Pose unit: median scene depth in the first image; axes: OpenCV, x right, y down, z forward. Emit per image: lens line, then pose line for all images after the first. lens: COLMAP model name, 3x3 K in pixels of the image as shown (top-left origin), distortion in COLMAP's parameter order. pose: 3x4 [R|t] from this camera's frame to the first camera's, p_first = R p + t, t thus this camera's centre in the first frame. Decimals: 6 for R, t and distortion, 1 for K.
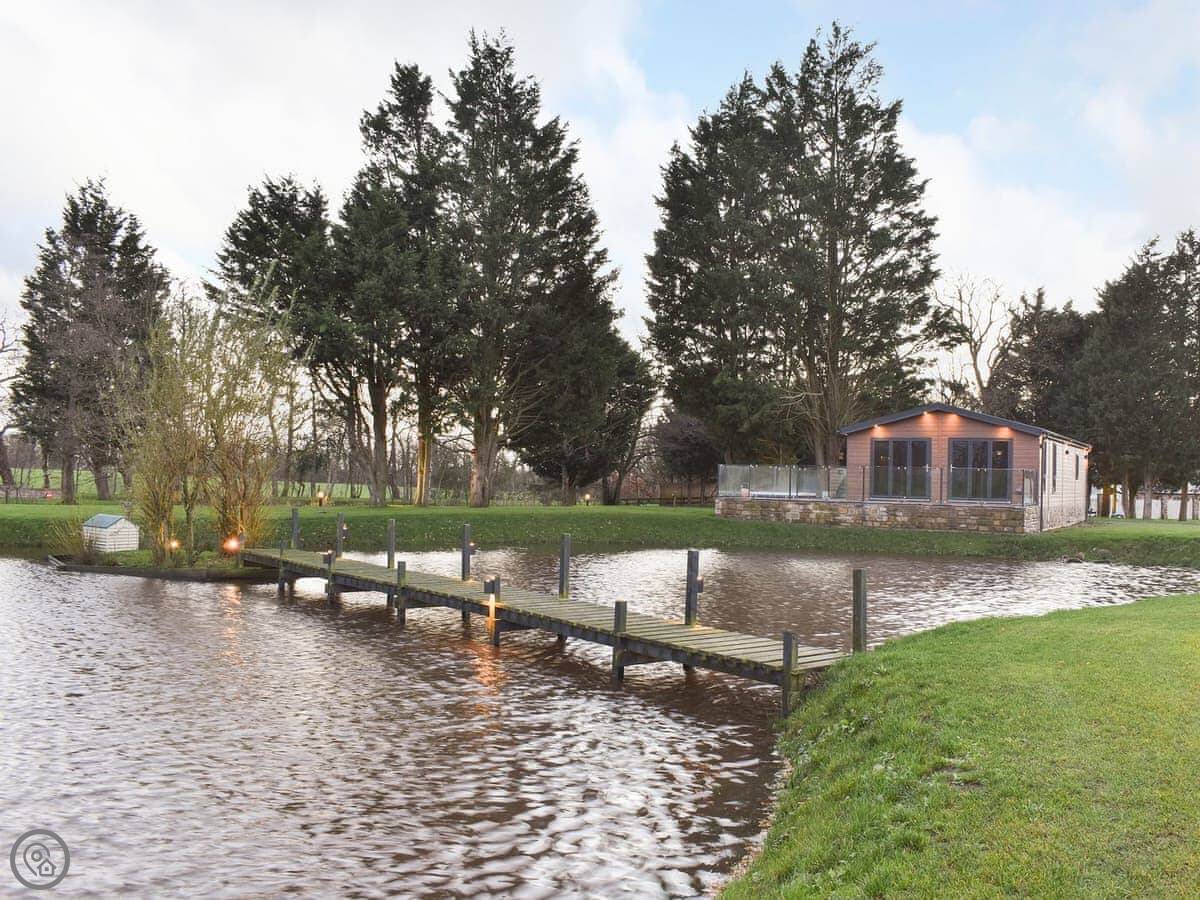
lens RADIAL K [[1136.1, 0, 600.0], [0, 1136.1, 450.0], [0, 0, 1]] dist [-0.096601, 0.001316]
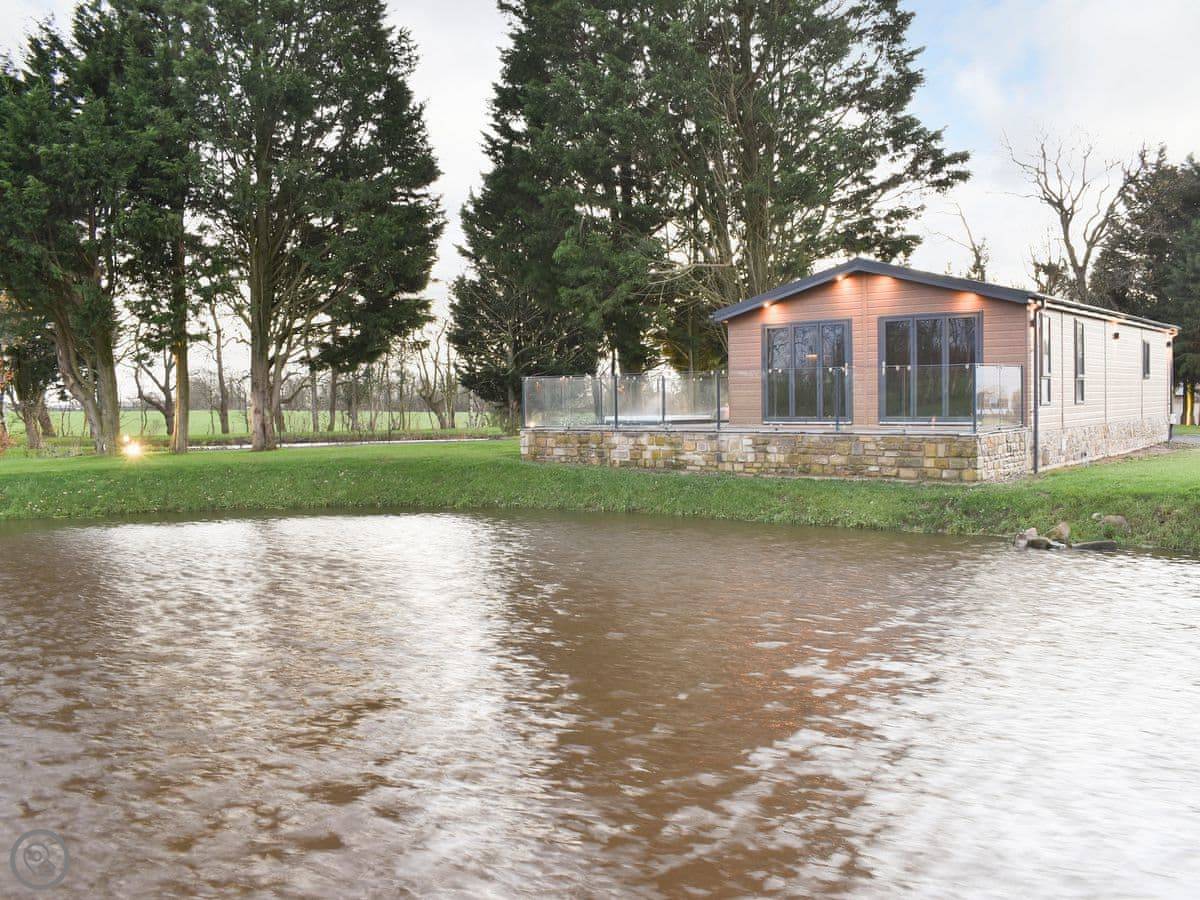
lens RADIAL K [[1055.9, 0, 600.0], [0, 1055.9, 450.0], [0, 0, 1]] dist [-0.090462, 0.008711]
pose [[0.984816, -0.031665, -0.170690, 0.251408], [0.044311, 0.996506, 0.070792, 0.013189], [0.167852, -0.077280, 0.982778, 0.414628]]
